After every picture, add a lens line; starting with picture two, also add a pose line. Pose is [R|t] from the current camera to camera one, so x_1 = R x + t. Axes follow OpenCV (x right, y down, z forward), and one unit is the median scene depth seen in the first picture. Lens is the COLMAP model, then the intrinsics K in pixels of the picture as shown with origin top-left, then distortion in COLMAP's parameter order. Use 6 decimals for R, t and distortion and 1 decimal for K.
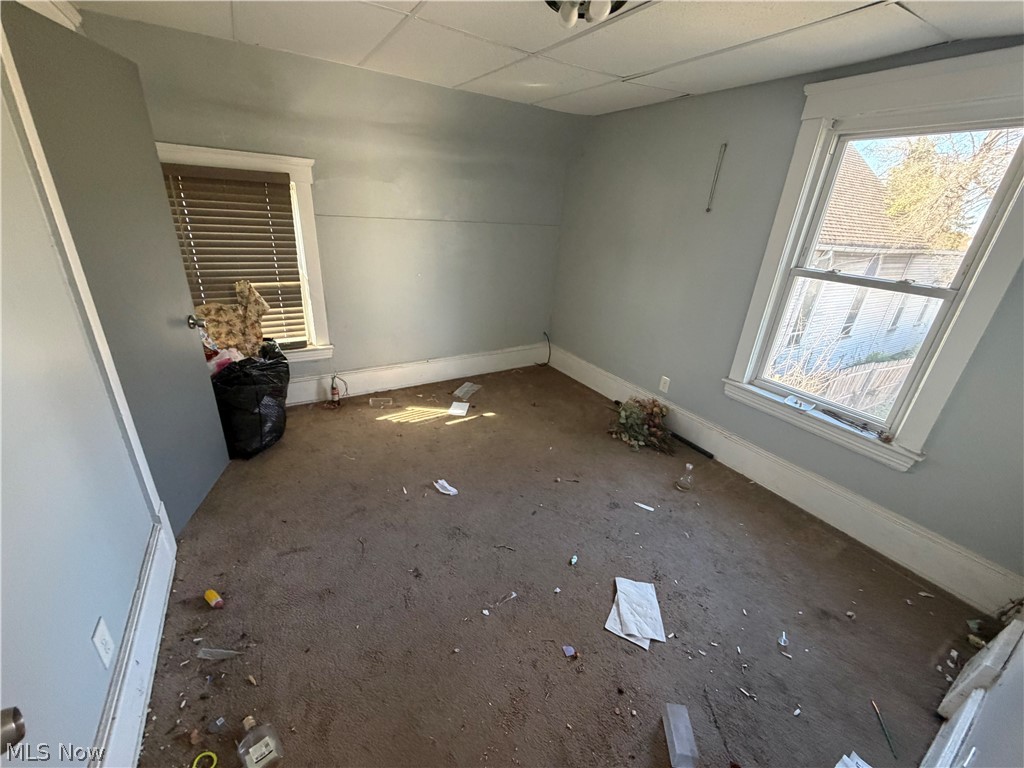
lens RADIAL K [[414.6, 0, 512.0], [0, 414.6, 384.0], [0, 0, 1]] dist [-0.001594, -0.000095]
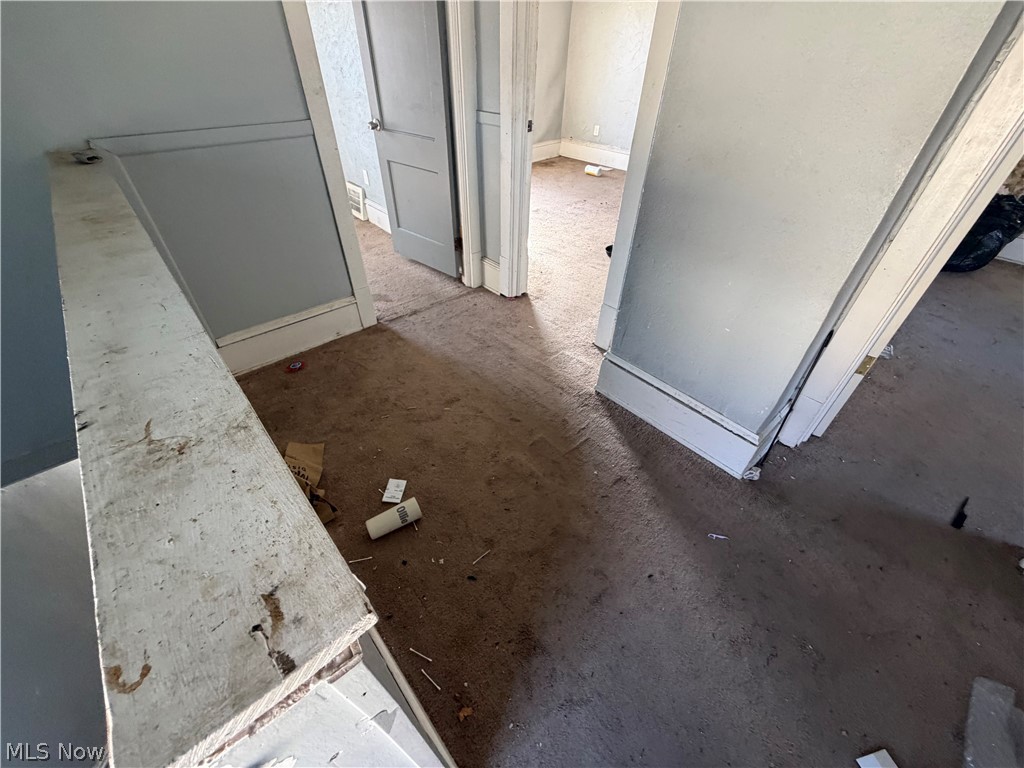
lens RADIAL K [[414.6, 0, 512.0], [0, 414.6, 384.0], [0, 0, 1]] dist [-0.001594, -0.000095]
pose [[0.200188, 0.583173, -0.787296, 0.346742], [-0.389568, 0.784688, 0.482184, 0.355320], [0.898978, 0.210178, 0.384270, -0.664473]]
